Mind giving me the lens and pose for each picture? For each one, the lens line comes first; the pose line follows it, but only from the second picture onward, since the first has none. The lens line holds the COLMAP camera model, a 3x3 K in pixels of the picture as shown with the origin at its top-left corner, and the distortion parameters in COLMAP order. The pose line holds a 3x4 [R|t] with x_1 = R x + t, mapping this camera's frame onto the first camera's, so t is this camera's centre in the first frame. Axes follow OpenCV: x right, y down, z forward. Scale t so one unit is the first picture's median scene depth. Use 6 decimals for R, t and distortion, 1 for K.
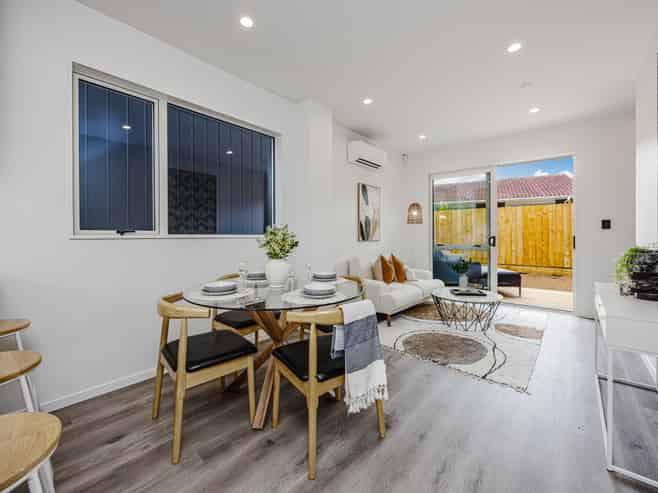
lens RADIAL K [[286.5, 0, 330.6], [0, 286.5, 235.5], [0, 0, 1]] dist [-0.007682, -0.000212]
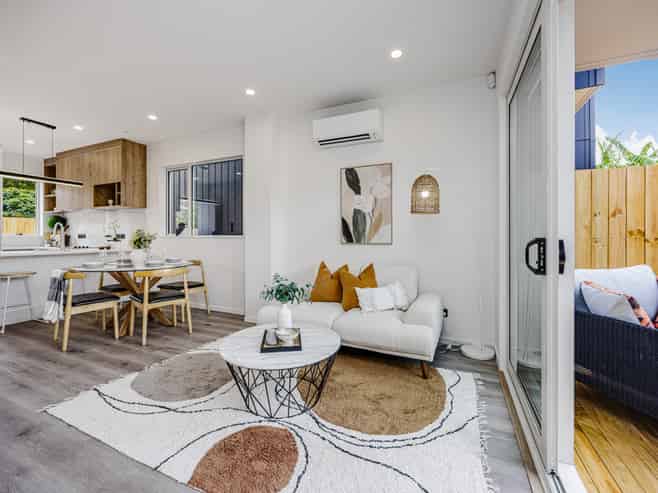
lens RADIAL K [[286.5, 0, 330.6], [0, 286.5, 235.5], [0, 0, 1]] dist [-0.007682, -0.000212]
pose [[0.279567, -0.001047, -0.960126, 0.811912], [-0.001737, 0.999997, -0.001596, 0.000128], [0.960125, 0.002114, 0.279564, 0.732841]]
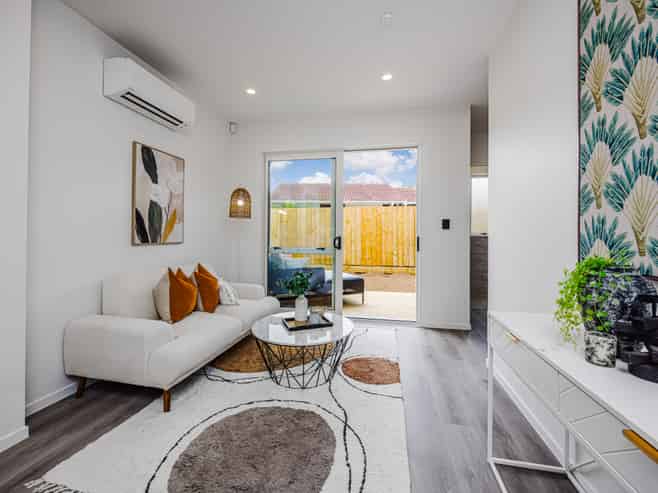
lens RADIAL K [[286.5, 0, 330.6], [0, 286.5, 235.5], [0, 0, 1]] dist [-0.007682, -0.000212]
pose [[0.874472, 0.005810, 0.485042, 0.161070], [-0.006356, 0.999980, -0.000519, 0.000114], [-0.485035, -0.002629, 0.874491, 0.311092]]
